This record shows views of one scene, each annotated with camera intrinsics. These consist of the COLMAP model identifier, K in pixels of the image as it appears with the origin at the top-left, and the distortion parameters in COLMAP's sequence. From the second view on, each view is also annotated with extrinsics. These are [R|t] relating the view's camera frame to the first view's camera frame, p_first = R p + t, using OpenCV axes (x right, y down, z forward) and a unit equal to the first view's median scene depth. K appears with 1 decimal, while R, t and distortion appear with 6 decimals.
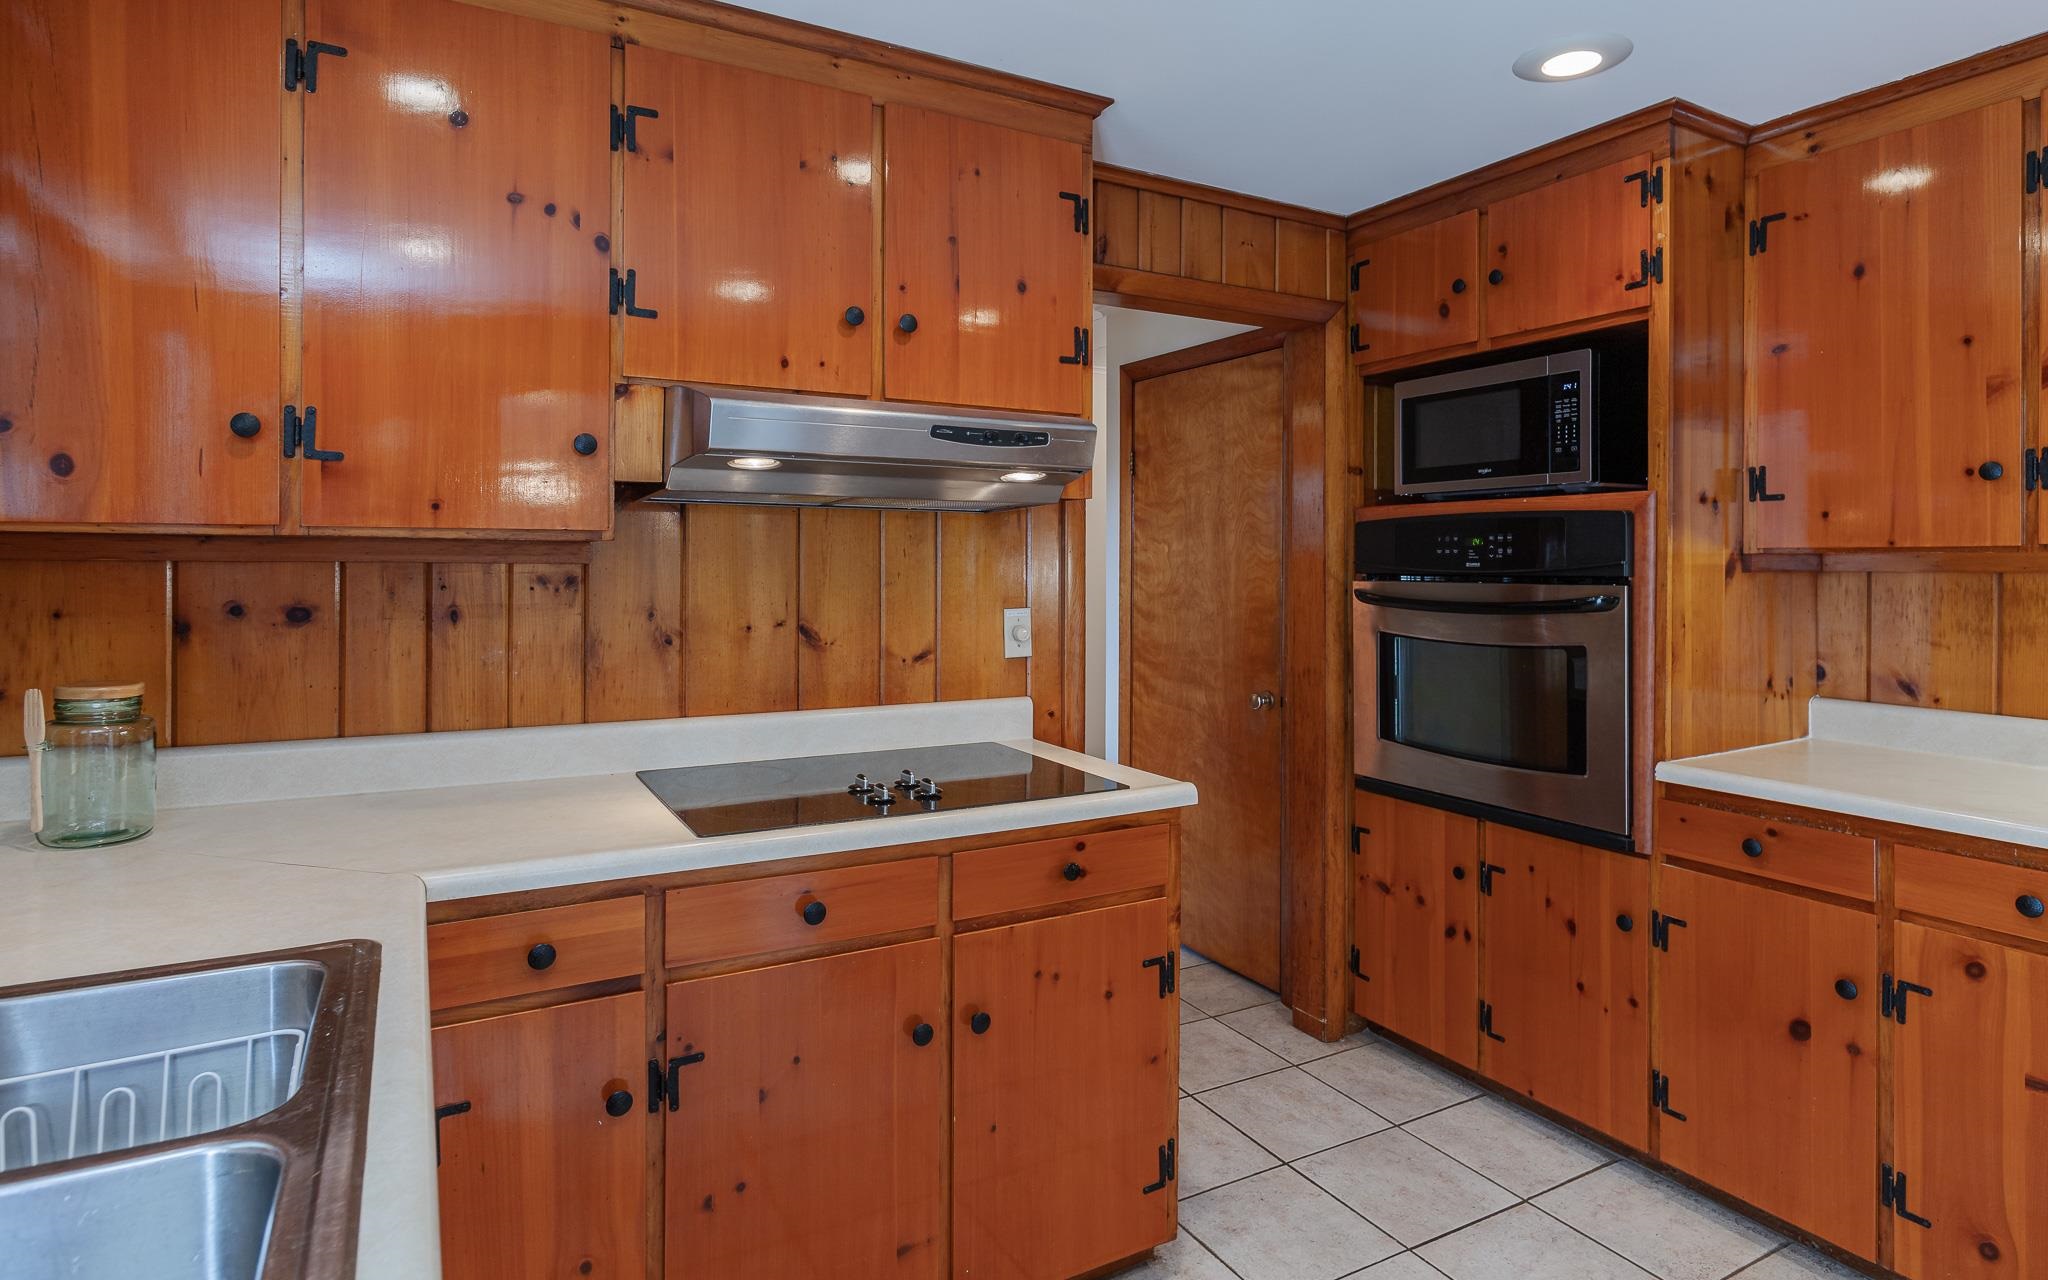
lens RADIAL K [[1095.9, 0, 1055.7], [0, 1095.9, 557.7], [0, 0, 1]] dist [0.000370, 0.000320]
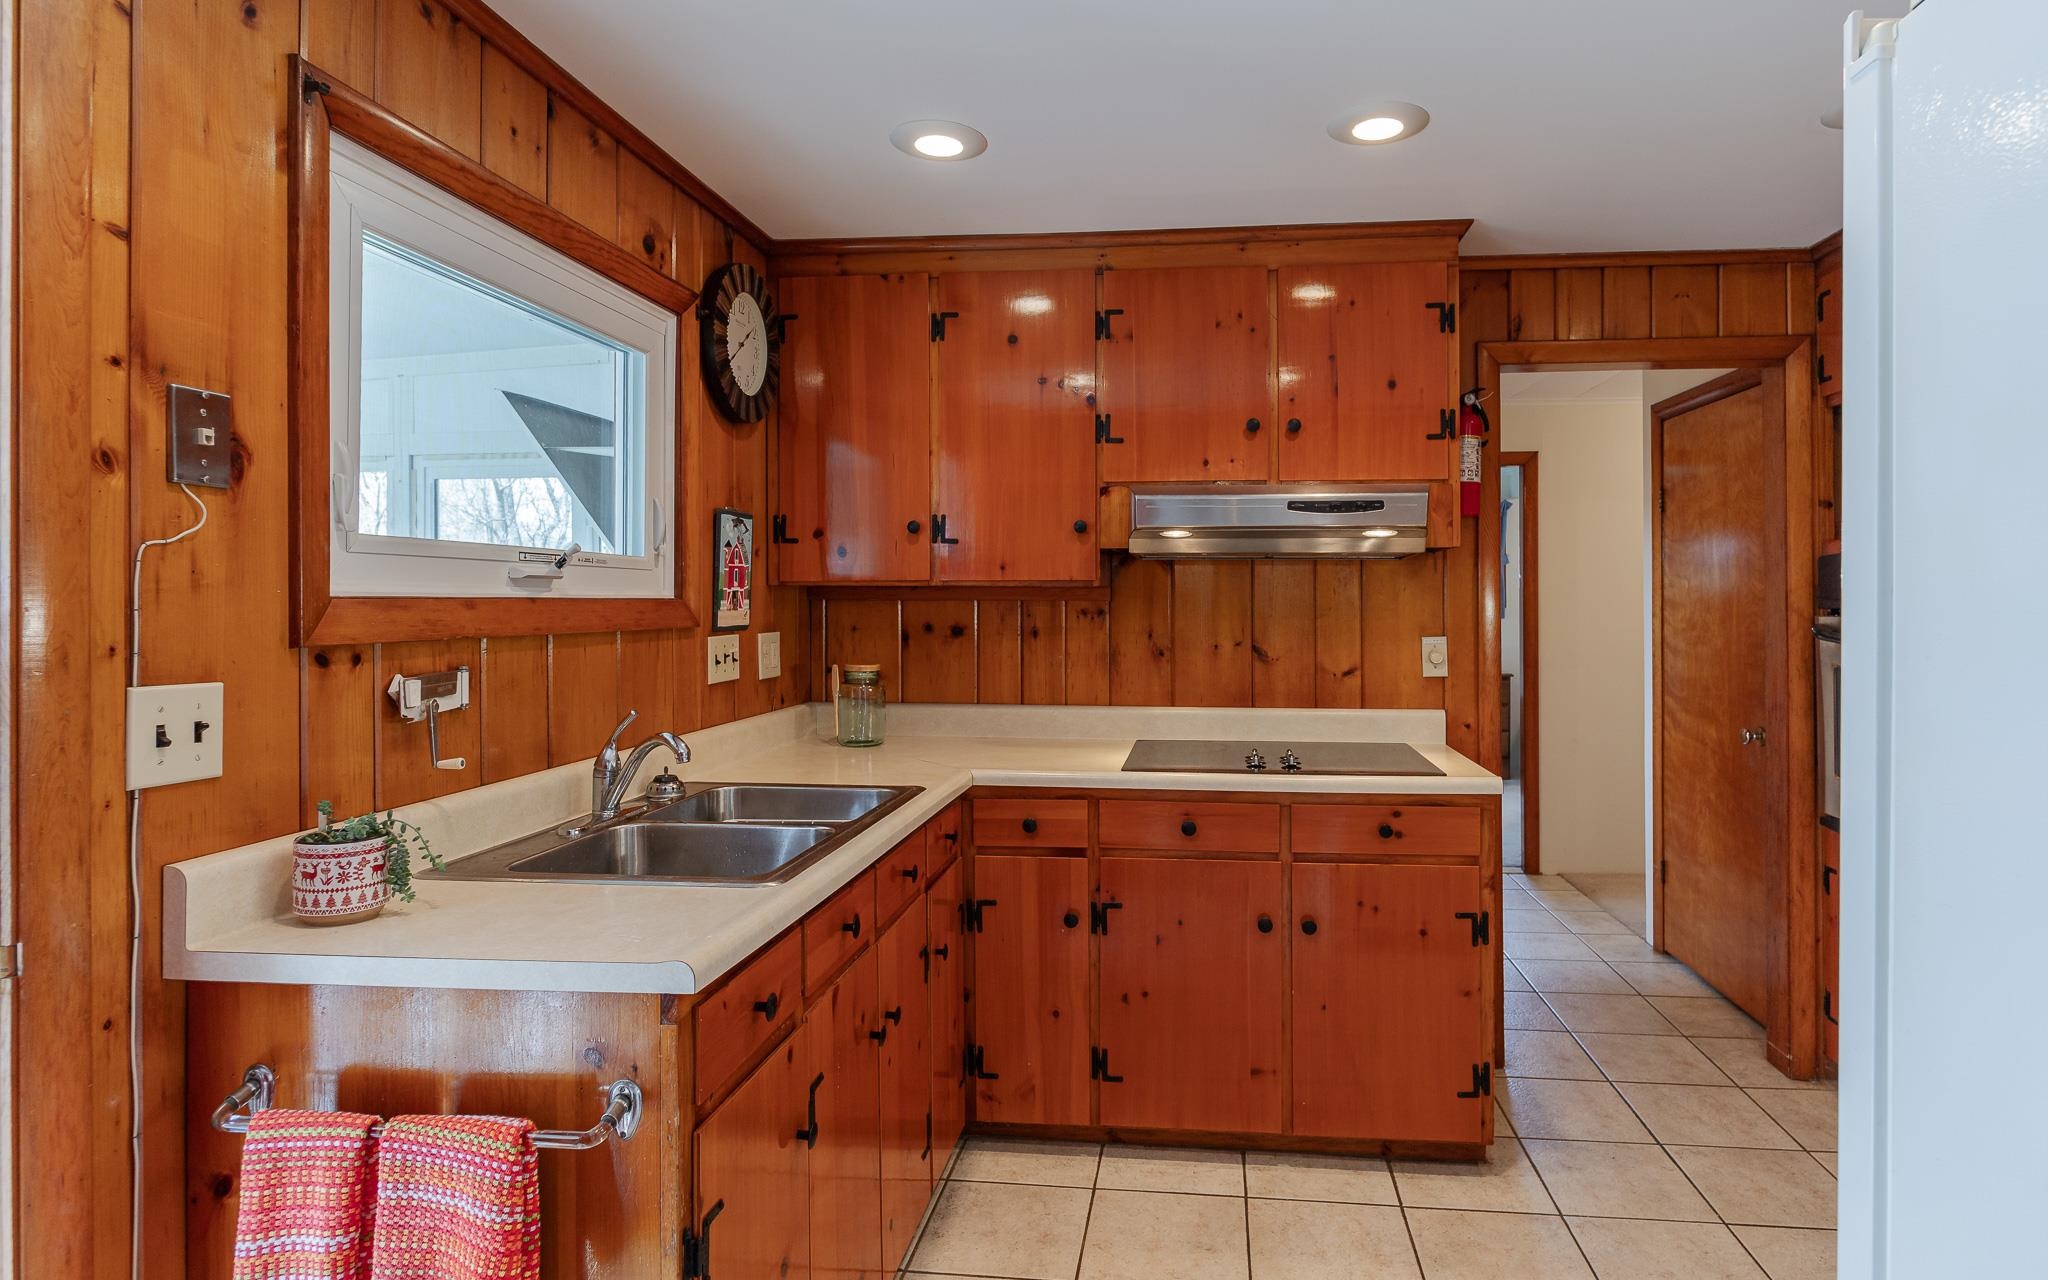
lens RADIAL K [[1107.9, 0, 1105.4], [0, 1107.9, 594.2], [0, 0, 1]] dist [0.000764, 0.000535]
pose [[0.817450, -0.006162, -0.575967, 0.455862], [0.005839, 0.999980, -0.002411, -0.000153], [0.575970, -0.001392, 0.817470, -0.262743]]
